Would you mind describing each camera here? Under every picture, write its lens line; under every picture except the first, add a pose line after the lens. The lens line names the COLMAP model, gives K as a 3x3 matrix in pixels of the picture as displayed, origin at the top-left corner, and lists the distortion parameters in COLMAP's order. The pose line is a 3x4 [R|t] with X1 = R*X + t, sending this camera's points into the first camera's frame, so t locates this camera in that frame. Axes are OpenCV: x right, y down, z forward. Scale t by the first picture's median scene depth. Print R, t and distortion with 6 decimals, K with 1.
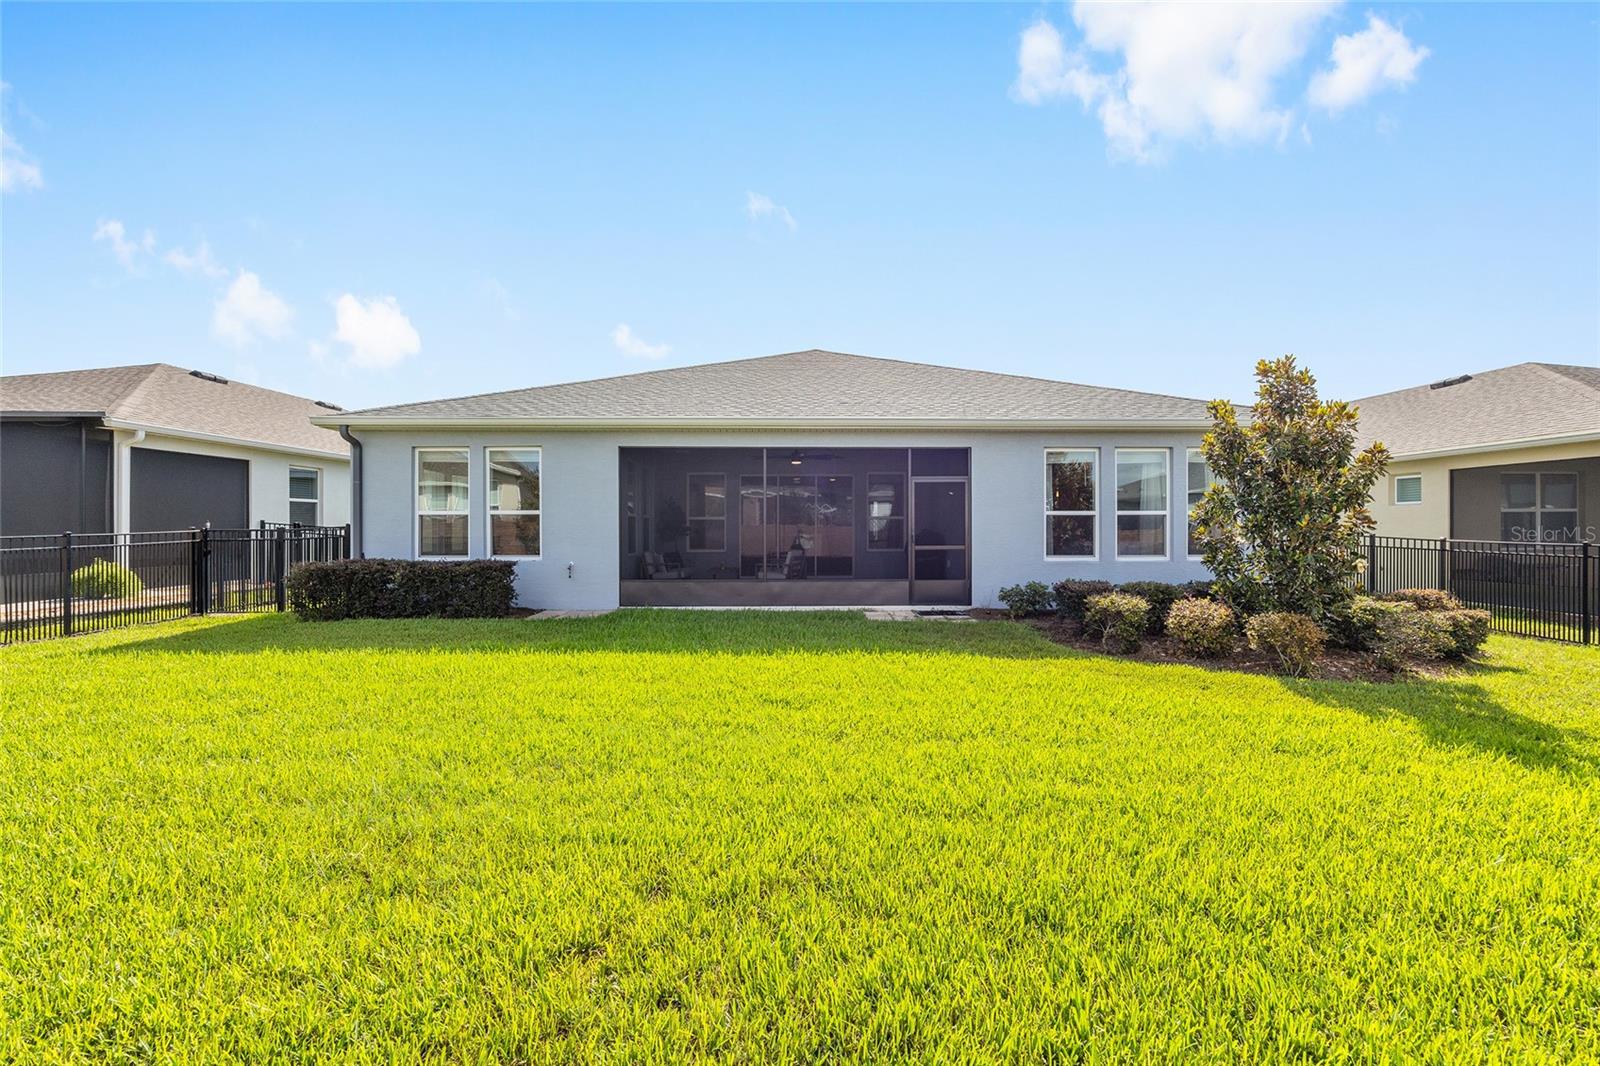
lens RADIAL K [[643.9, 0, 803.9], [0, 643.9, 527.5], [0, 0, 1]] dist [-0.002387, 0.000964]
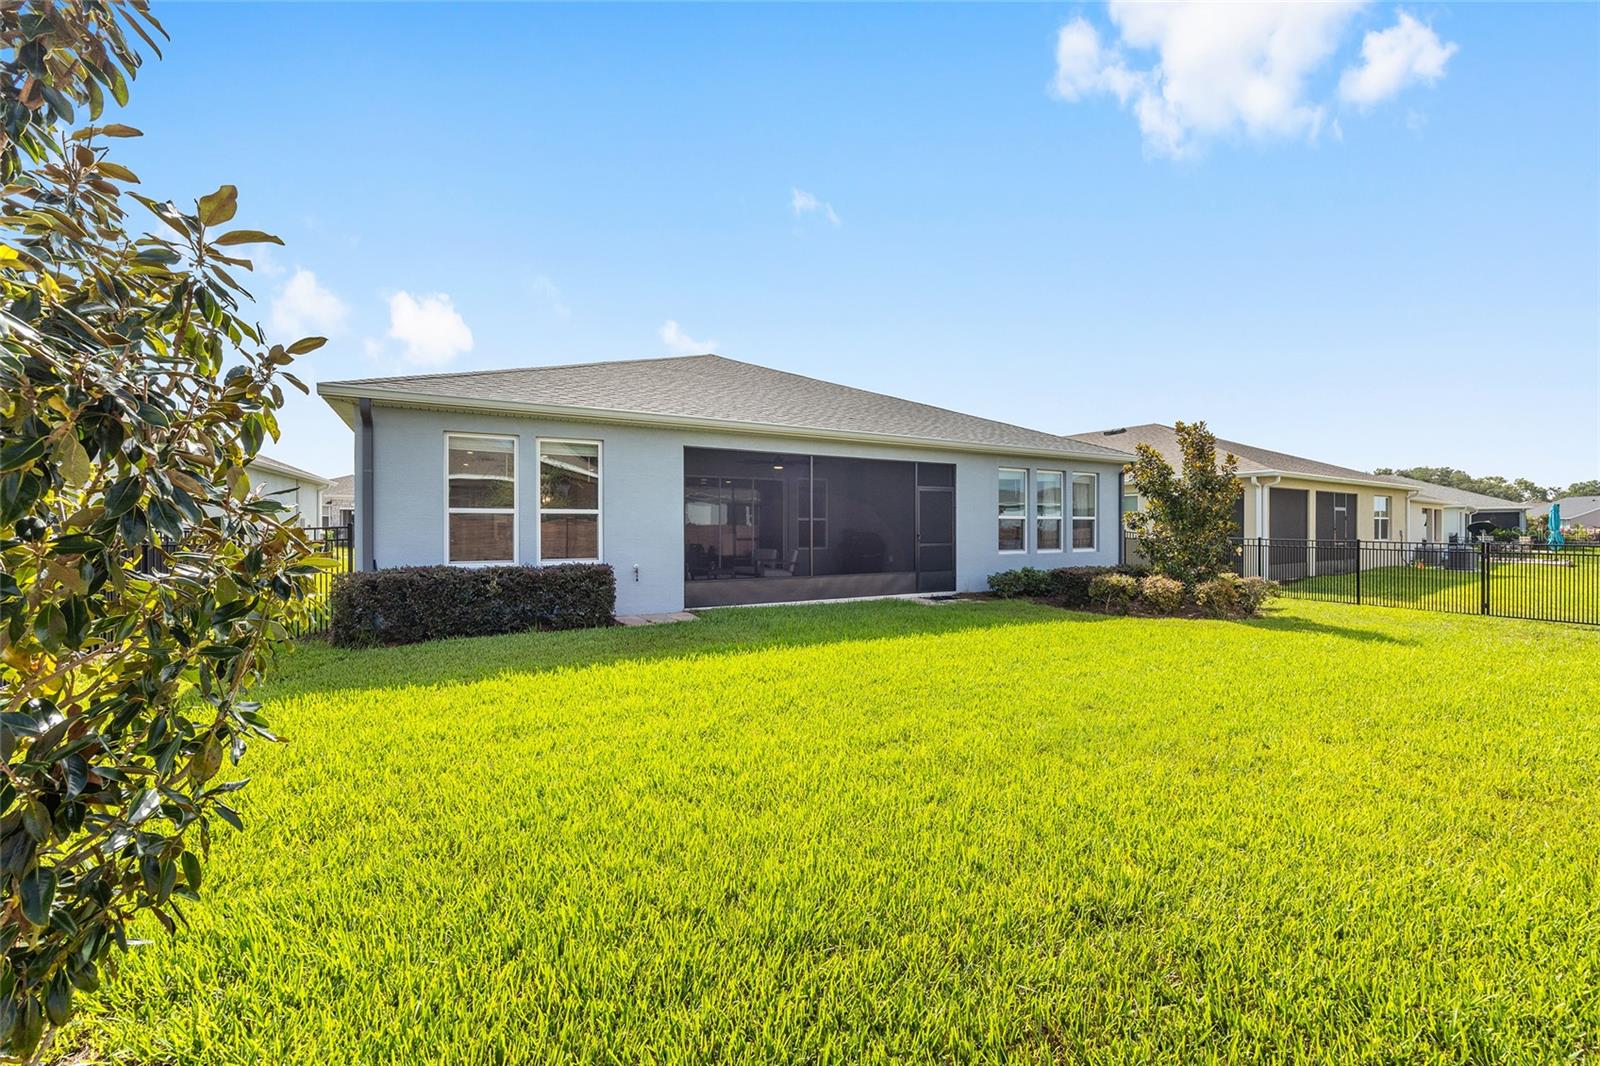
lens RADIAL K [[643.9, 0, 808.2], [0, 643.9, 533.4], [0, 0, 1]] dist [-0.002387, 0.000964]
pose [[0.874229, -0.003092, 0.485504, -0.598798], [-0.002586, 0.999936, 0.011023, -0.003437], [-0.485507, -0.010892, 0.874165, 0.047173]]
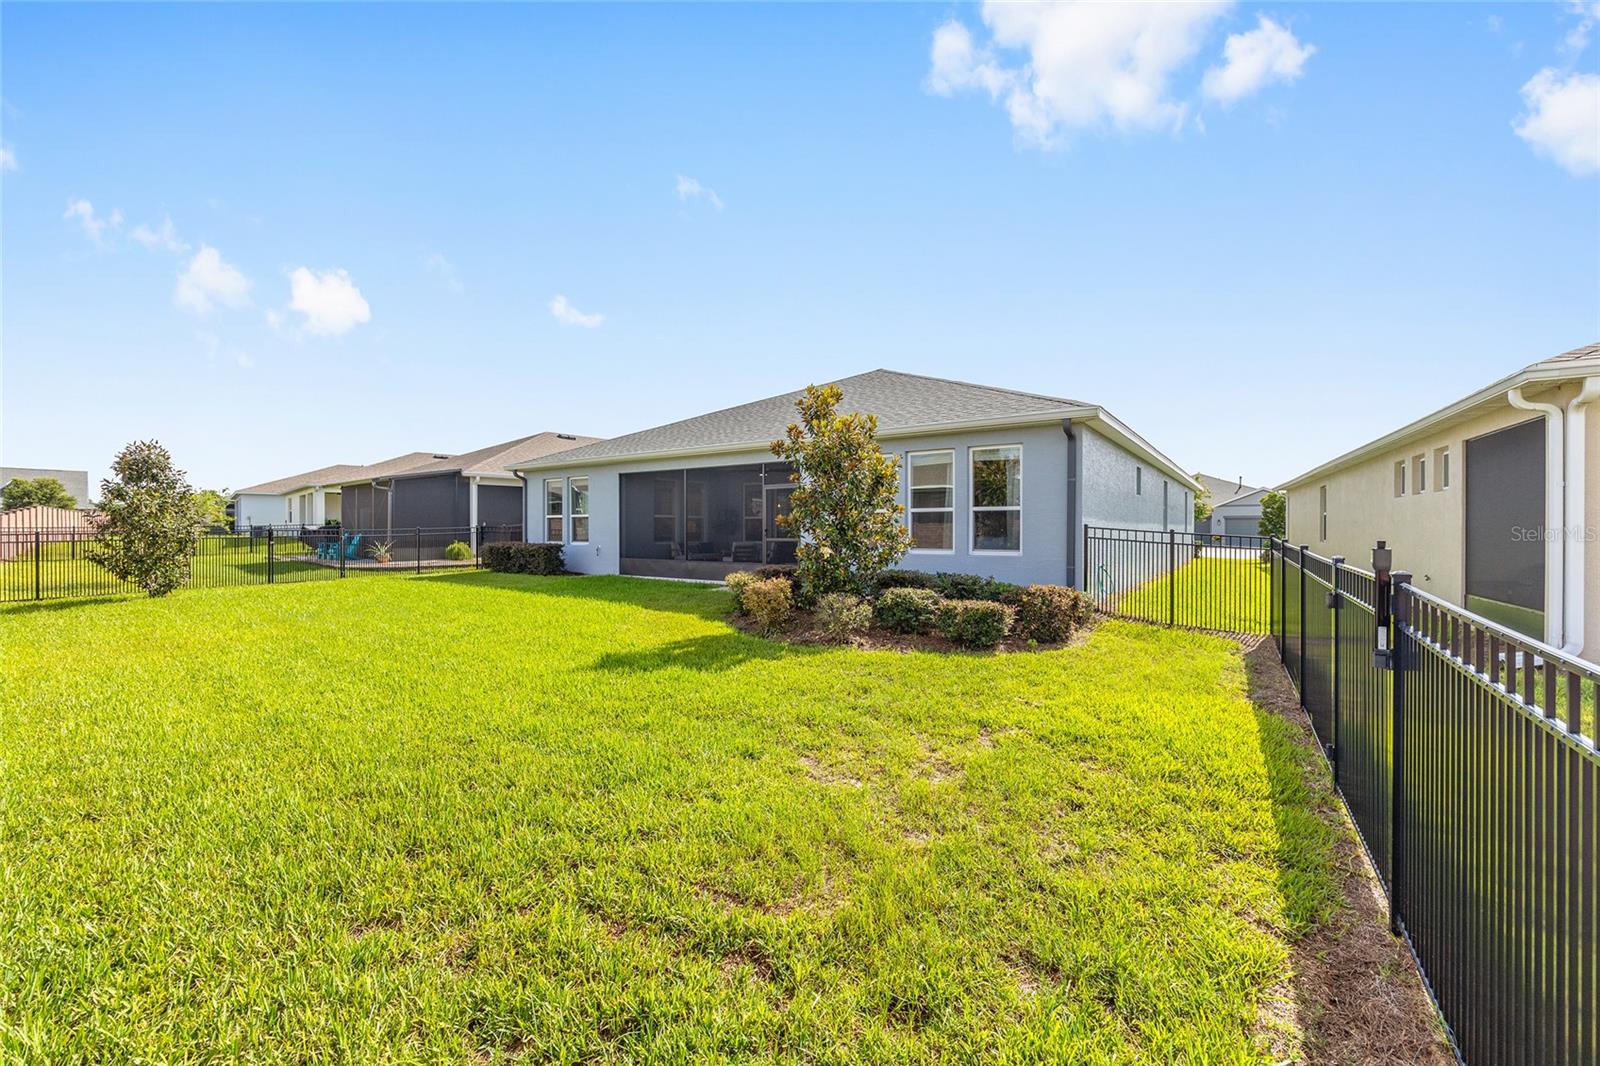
lens RADIAL K [[643.9, 0, 802.0], [0, 643.9, 531.4], [0, 0, 1]] dist [-0.002387, 0.000964]
pose [[0.813573, 0.002656, -0.581457, 1.005250], [0.002287, 0.999967, 0.007768, 0.006493], [0.581459, -0.007650, 0.813540, -0.033065]]
